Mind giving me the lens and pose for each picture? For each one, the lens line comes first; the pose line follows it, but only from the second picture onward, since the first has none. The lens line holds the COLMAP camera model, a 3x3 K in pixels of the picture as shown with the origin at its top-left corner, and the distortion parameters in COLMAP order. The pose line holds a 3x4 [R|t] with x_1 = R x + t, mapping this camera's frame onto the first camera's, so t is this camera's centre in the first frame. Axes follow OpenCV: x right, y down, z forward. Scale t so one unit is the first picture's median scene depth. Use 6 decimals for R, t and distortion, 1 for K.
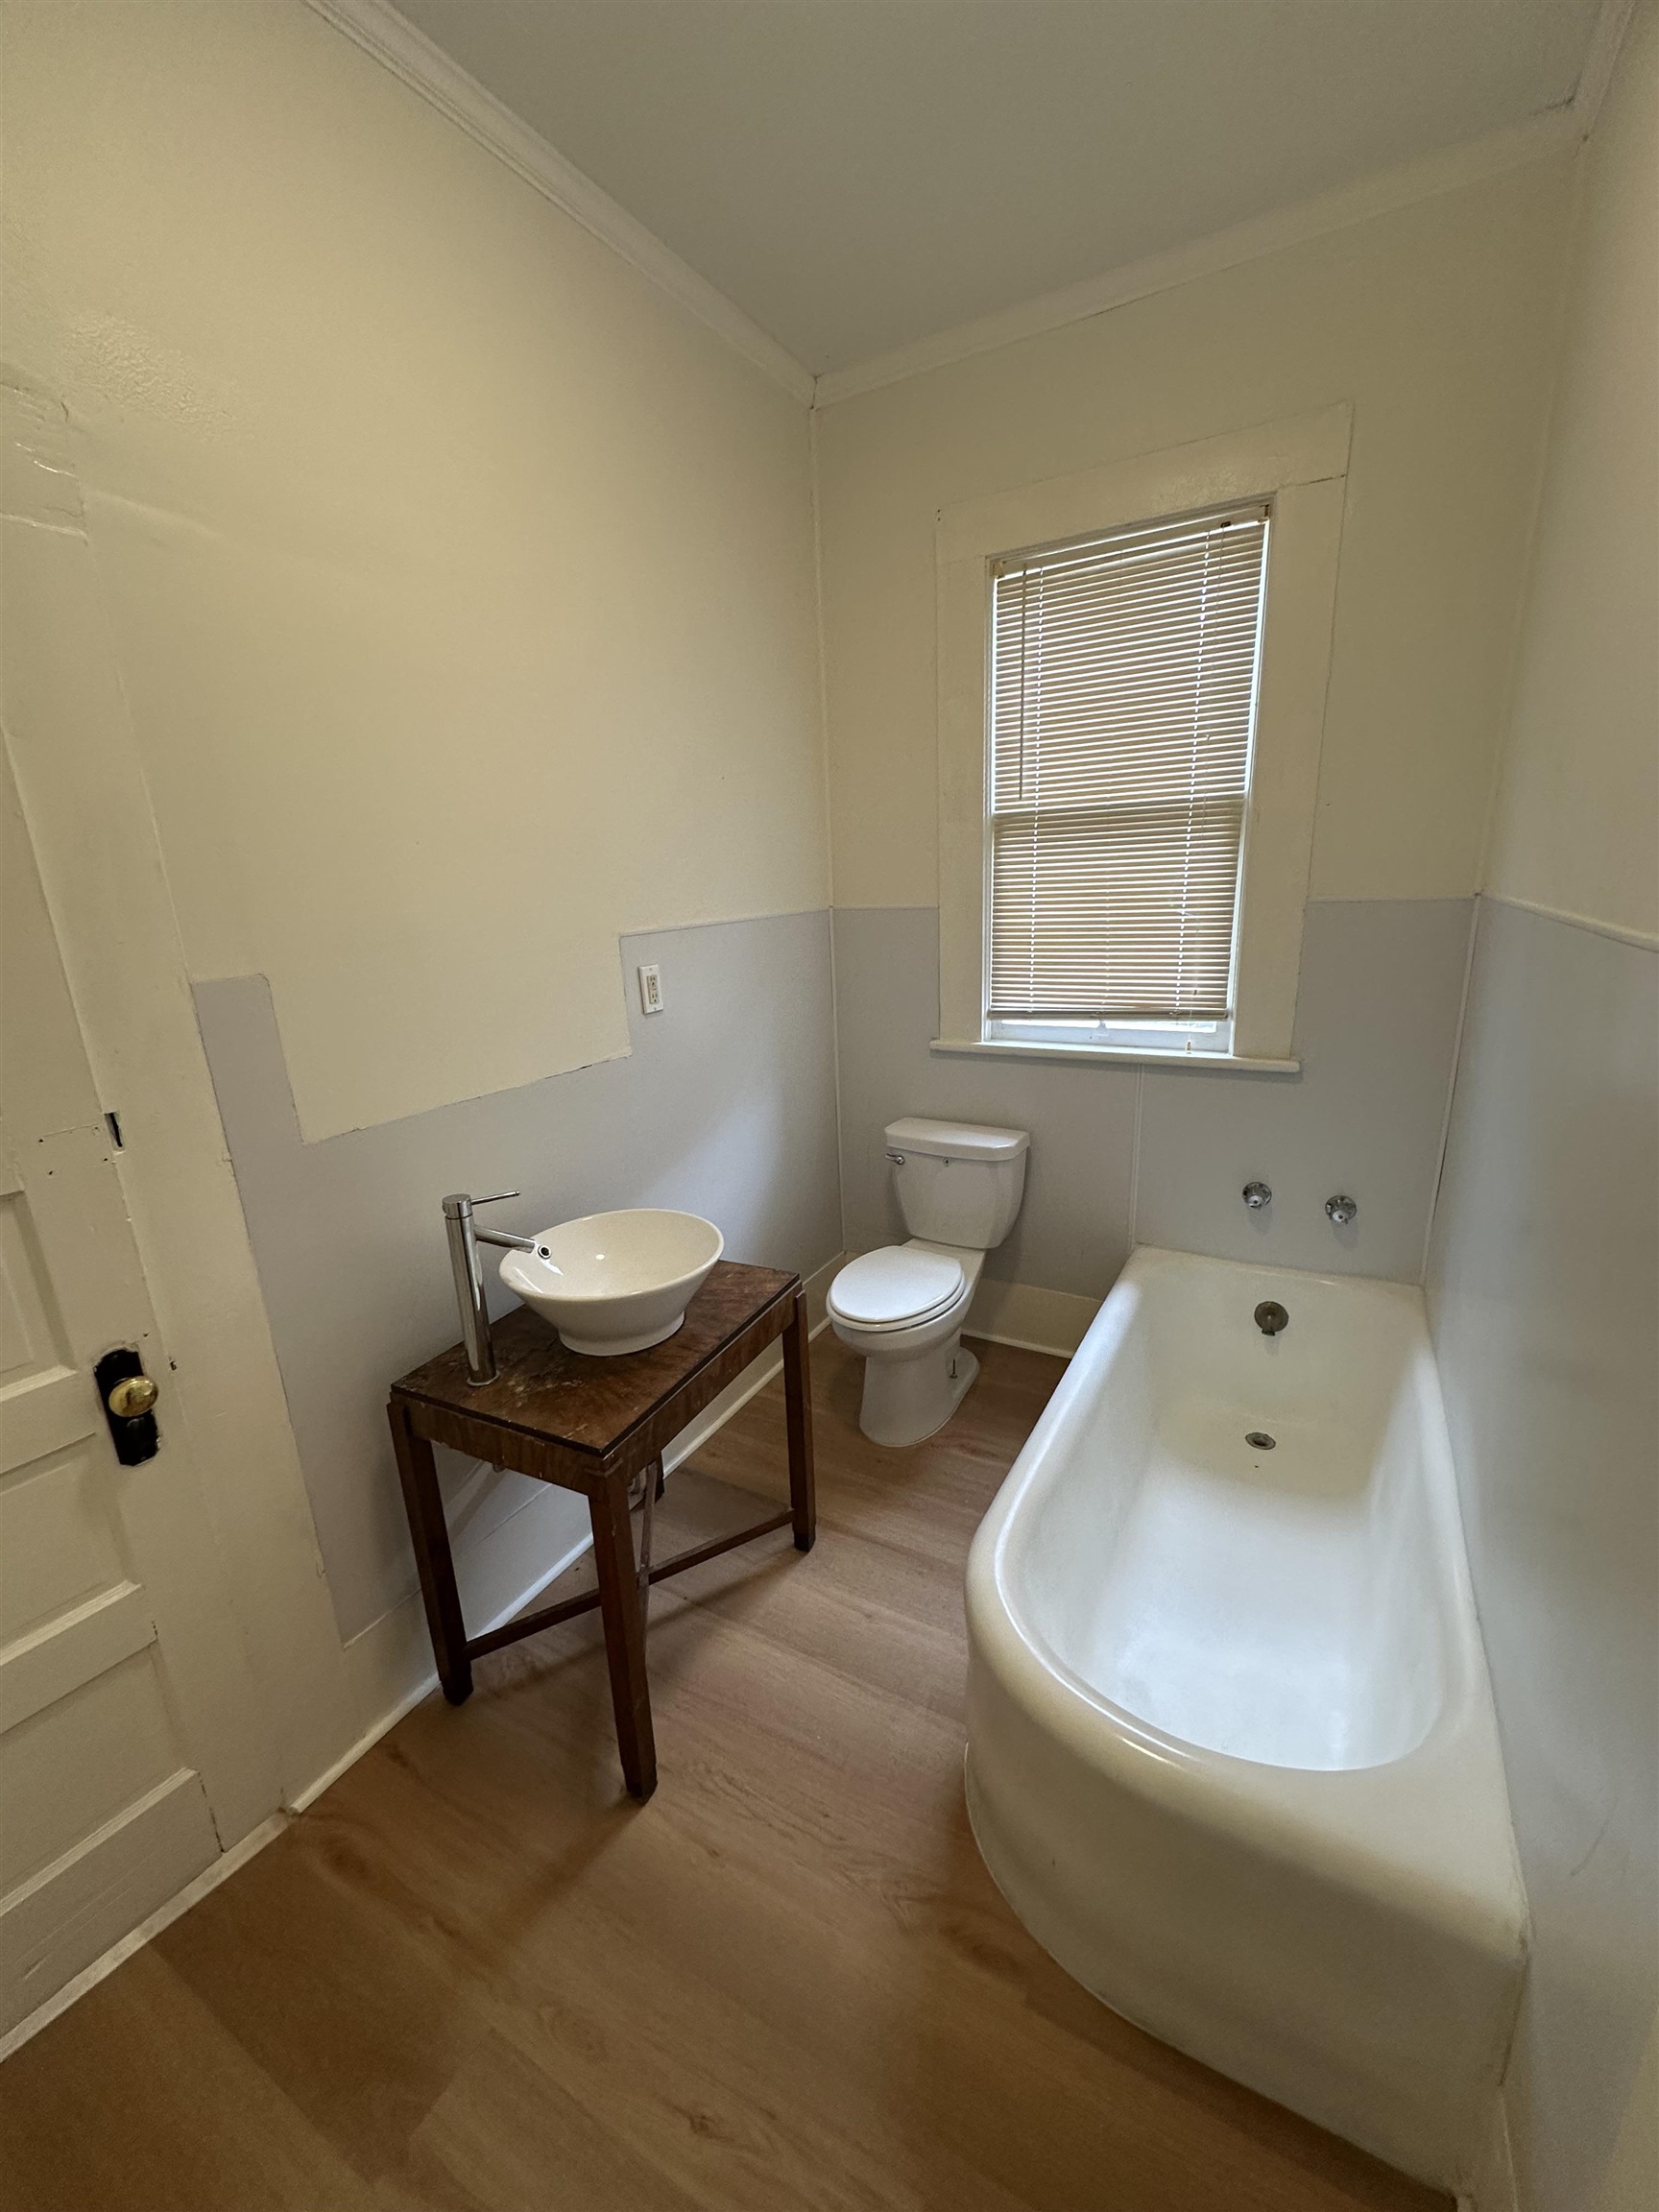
lens RADIAL K [[876.8, 0, 829.5], [0, 876.8, 1106.0], [0, 0, 1]] dist [-0.014343, -0.000318]
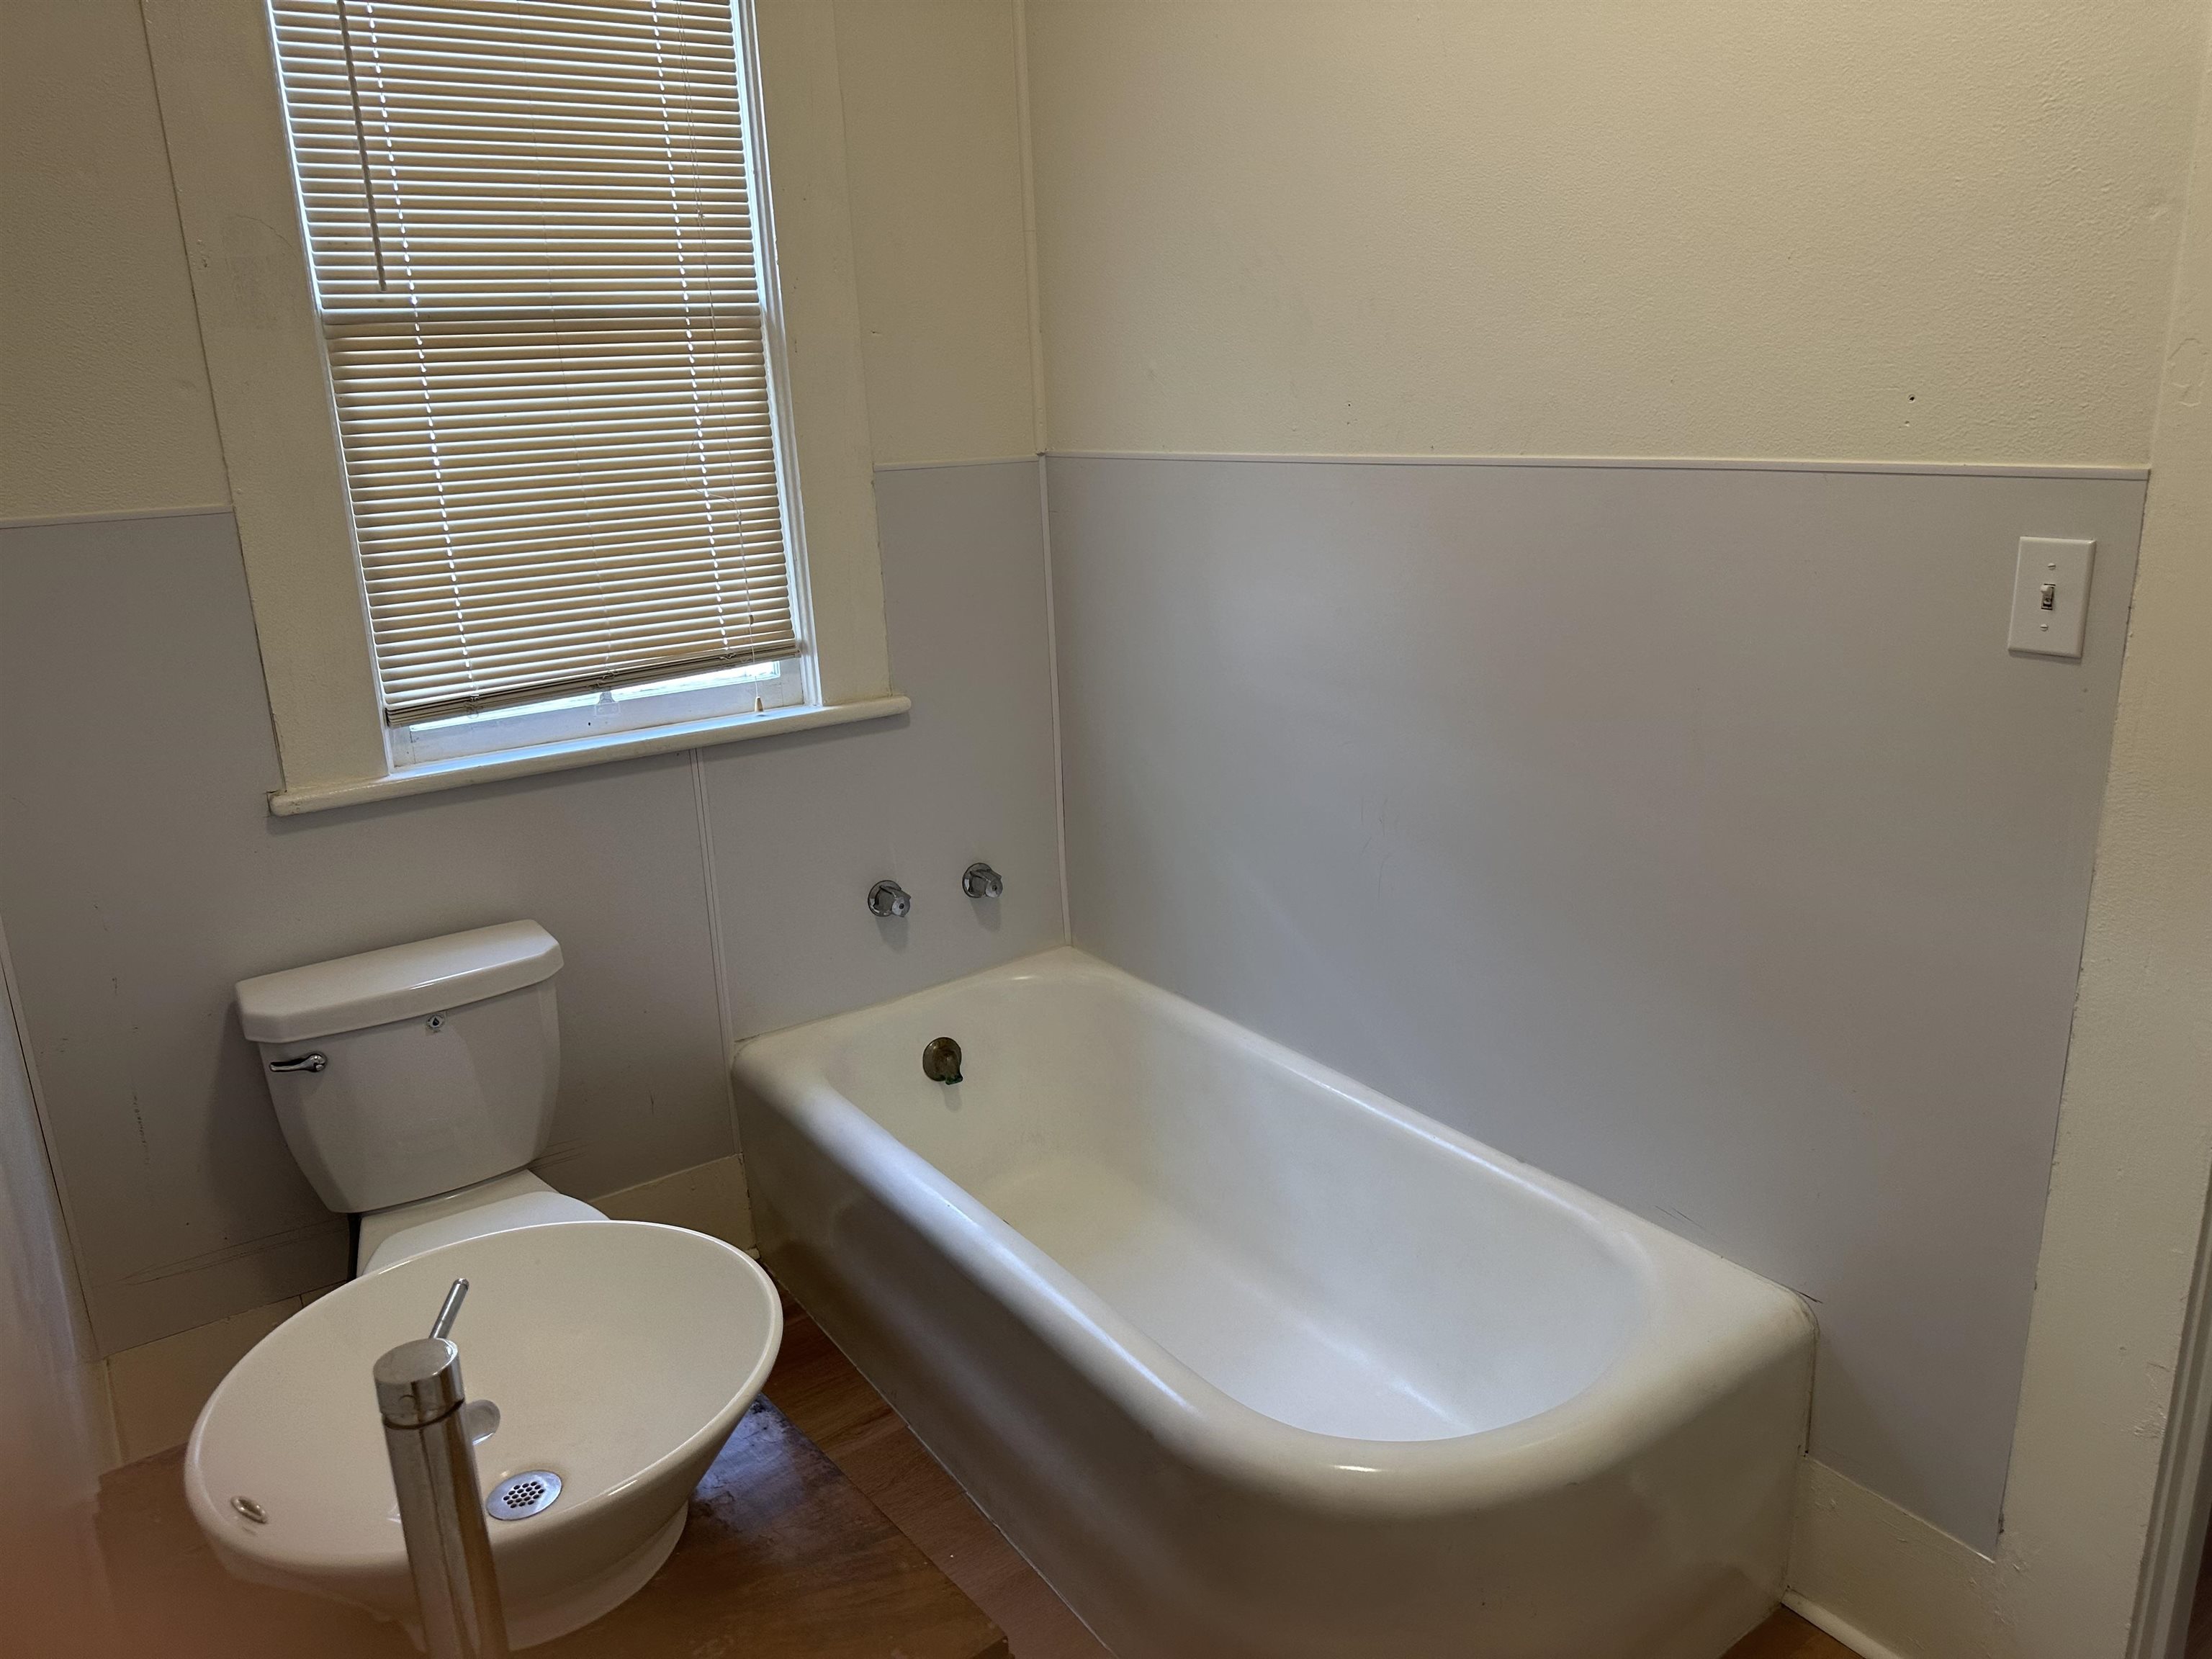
lens RADIAL K [[1519.0, 0, 1112.9], [0, 1519.0, 817.7], [0, 0, 1]] dist [0.101404, -0.151101]
pose [[0.437502, -0.220430, 0.871781, -0.449045], [0.256267, 0.959849, 0.114091, -0.048501], [-0.861928, 0.173493, 0.476425, 0.256944]]
